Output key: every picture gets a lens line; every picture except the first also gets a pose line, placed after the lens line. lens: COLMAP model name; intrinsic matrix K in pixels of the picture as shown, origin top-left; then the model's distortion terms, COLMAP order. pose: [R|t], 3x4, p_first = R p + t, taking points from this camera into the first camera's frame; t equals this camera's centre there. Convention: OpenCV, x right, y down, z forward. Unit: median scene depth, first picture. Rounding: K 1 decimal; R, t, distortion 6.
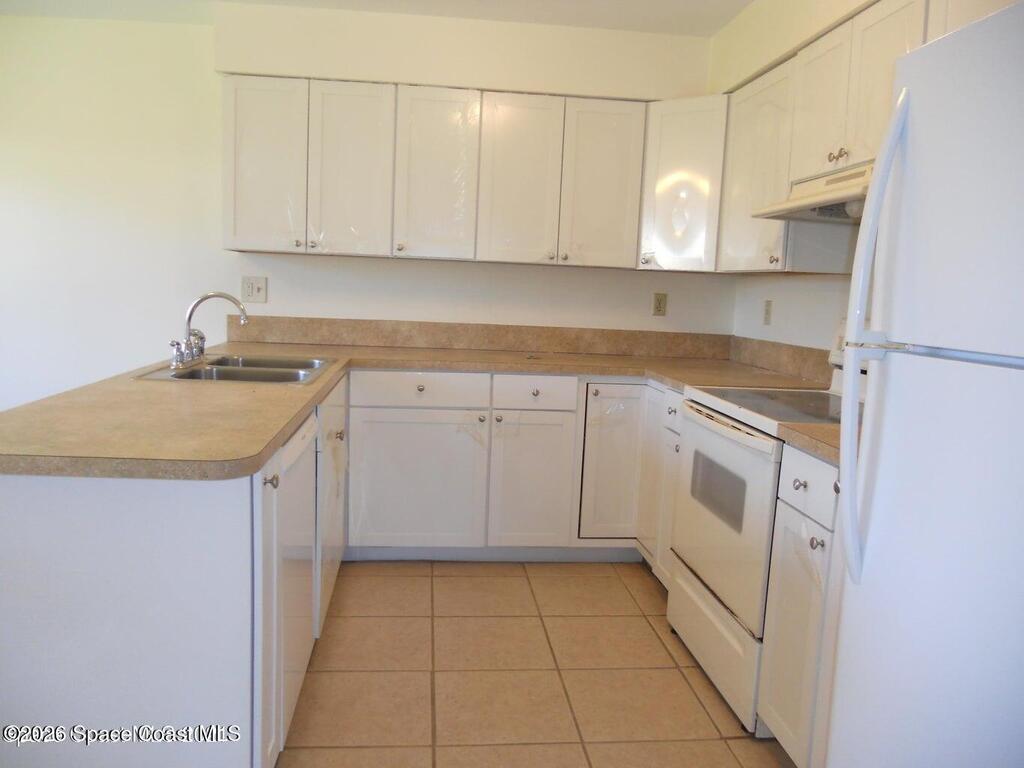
lens RADIAL K [[789.9, 0, 512.0], [0, 789.9, 384.0], [0, 0, 1]] dist [-0.003488, -0.000020]
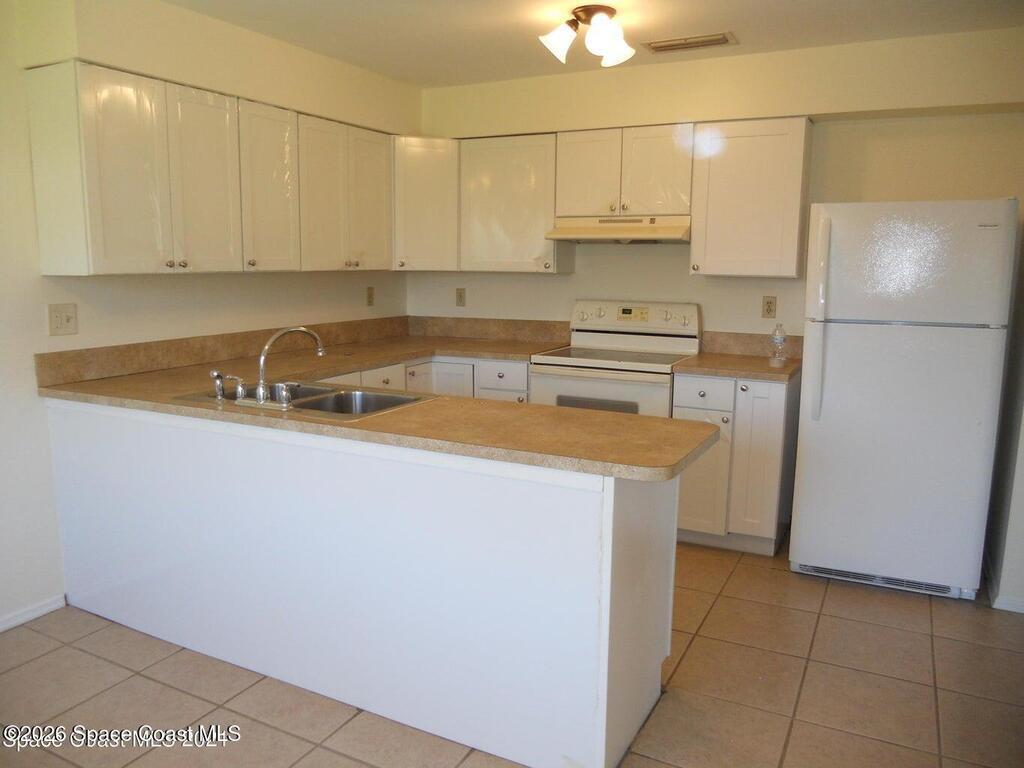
lens RADIAL K [[769.0, 0, 512.0], [0, 769.0, 384.0], [0, 0, 1]] dist [-0.003451, -0.000689]
pose [[0.550684, -0.172178, 0.816763, -0.760998], [0.120450, 0.984645, 0.126357, -0.101879], [-0.825978, 0.028796, 0.562967, 0.177356]]
